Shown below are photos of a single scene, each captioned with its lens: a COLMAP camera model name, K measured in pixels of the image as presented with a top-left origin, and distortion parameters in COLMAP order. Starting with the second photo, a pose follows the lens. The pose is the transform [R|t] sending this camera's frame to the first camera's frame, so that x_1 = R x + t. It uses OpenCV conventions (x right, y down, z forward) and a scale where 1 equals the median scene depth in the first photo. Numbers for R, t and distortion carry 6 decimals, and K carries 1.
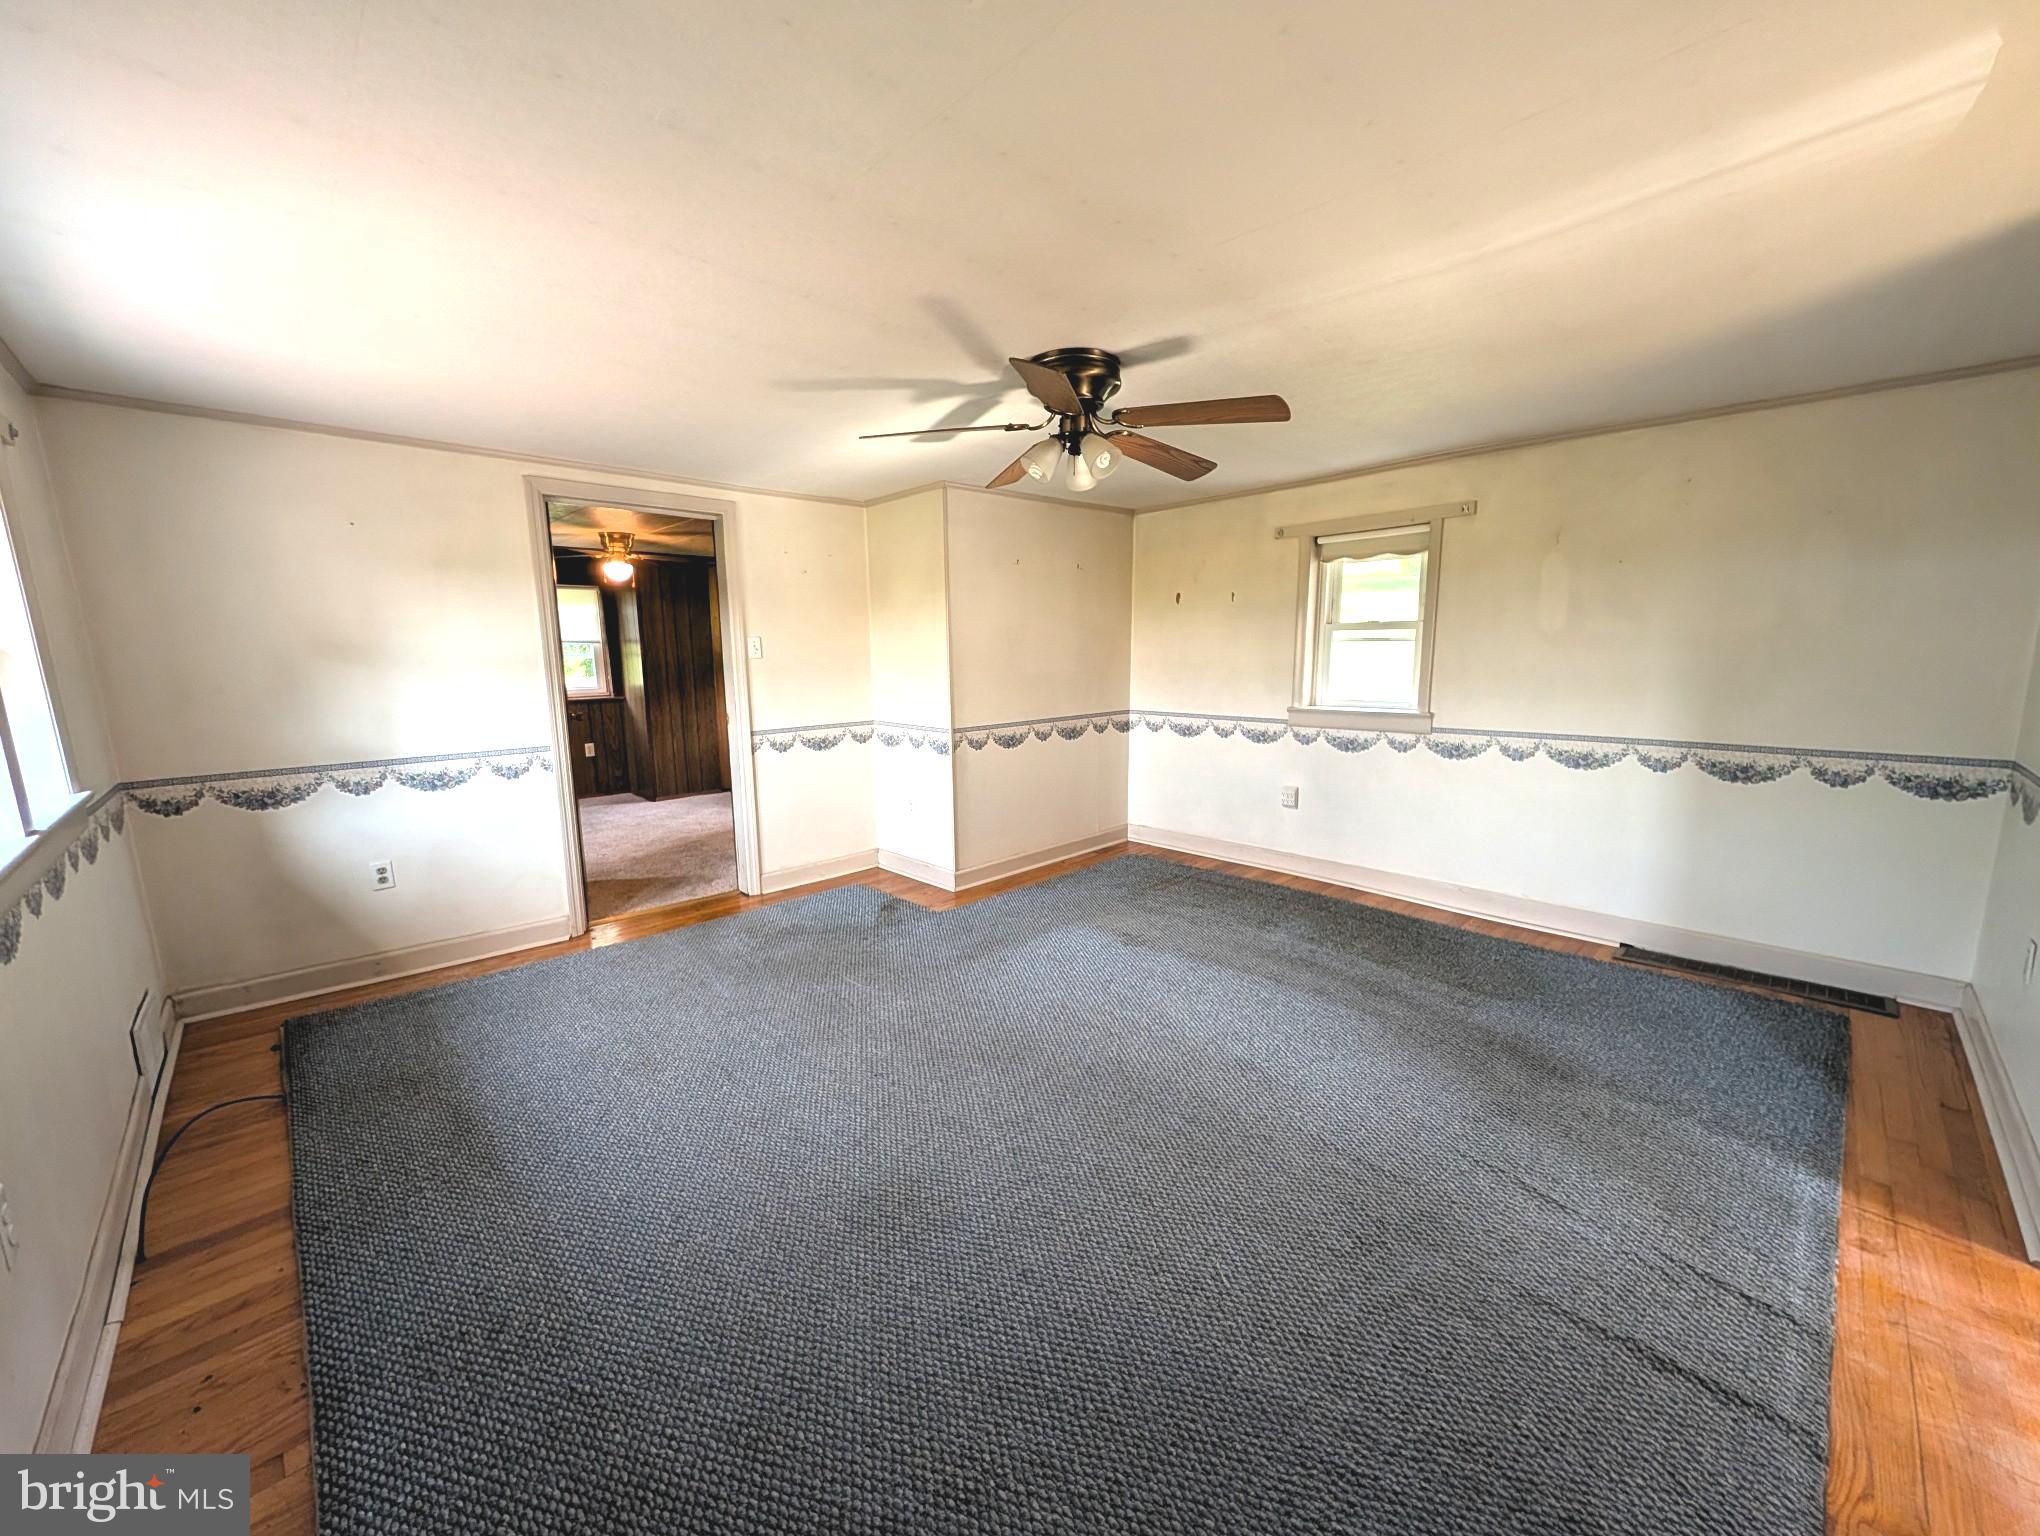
lens RADIAL K [[779.7, 0, 1020.0], [0, 779.7, 768.0], [0, 0, 1]] dist [-0.006811, -0.000250]
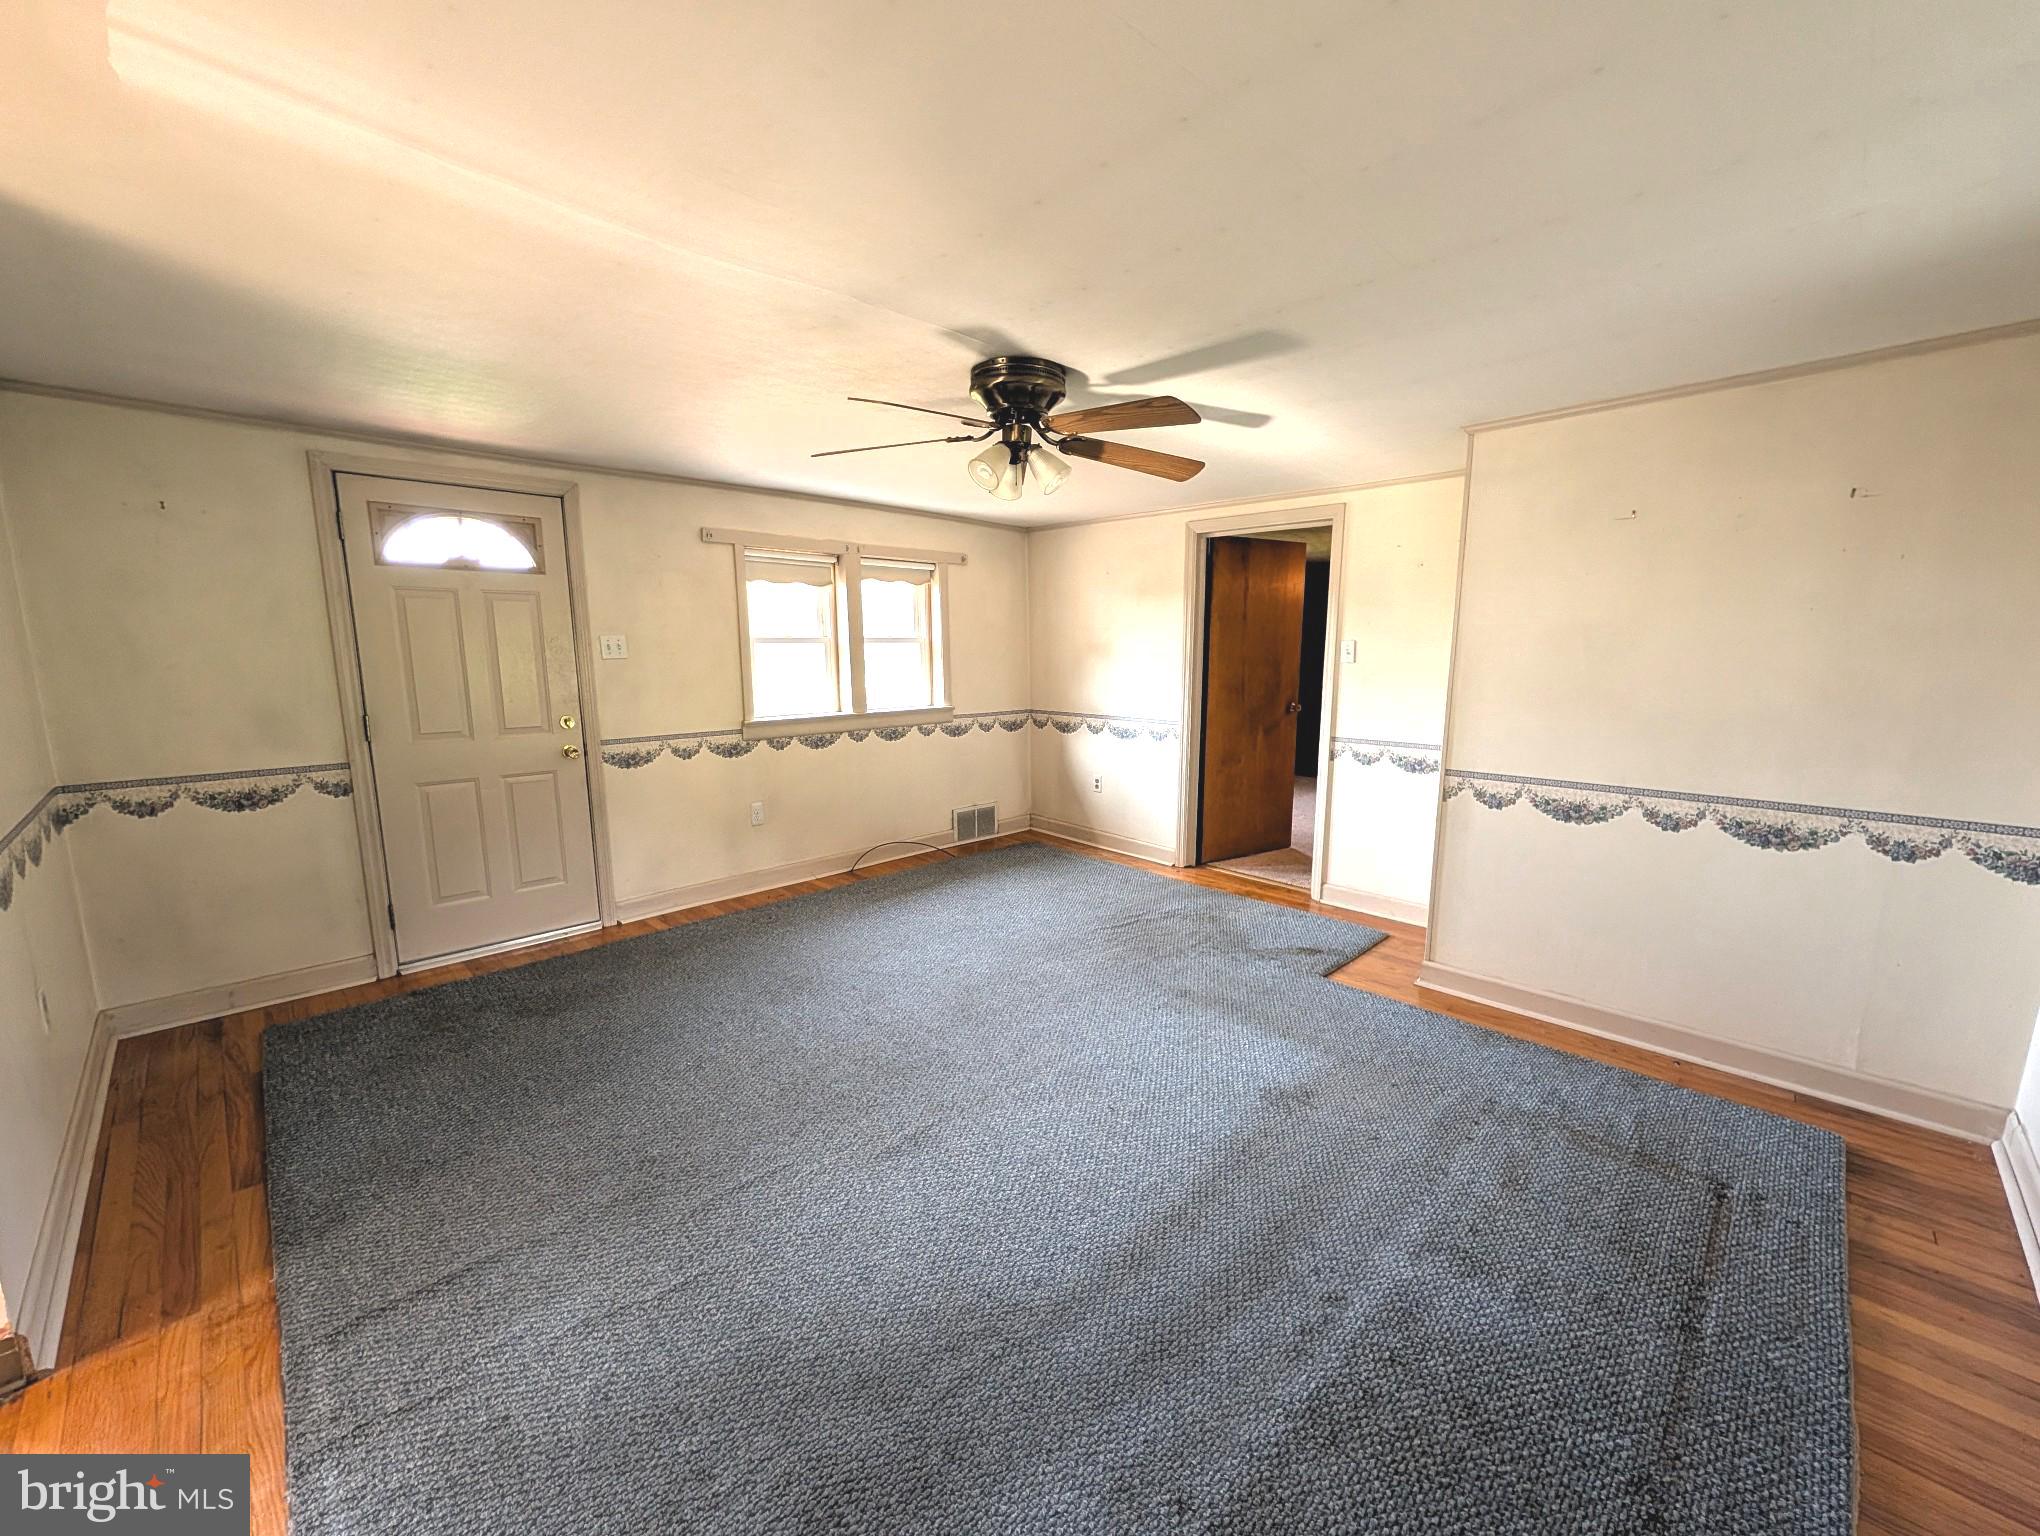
lens RADIAL K [[779.7, 0, 1020.0], [0, 779.7, 768.0], [0, 0, 1]] dist [-0.006811, -0.000250]
pose [[0.019757, 0.167916, -0.985603, 0.717448], [-0.156040, 0.974234, 0.162851, -0.123852], [0.987553, 0.150576, 0.045449, 0.662526]]
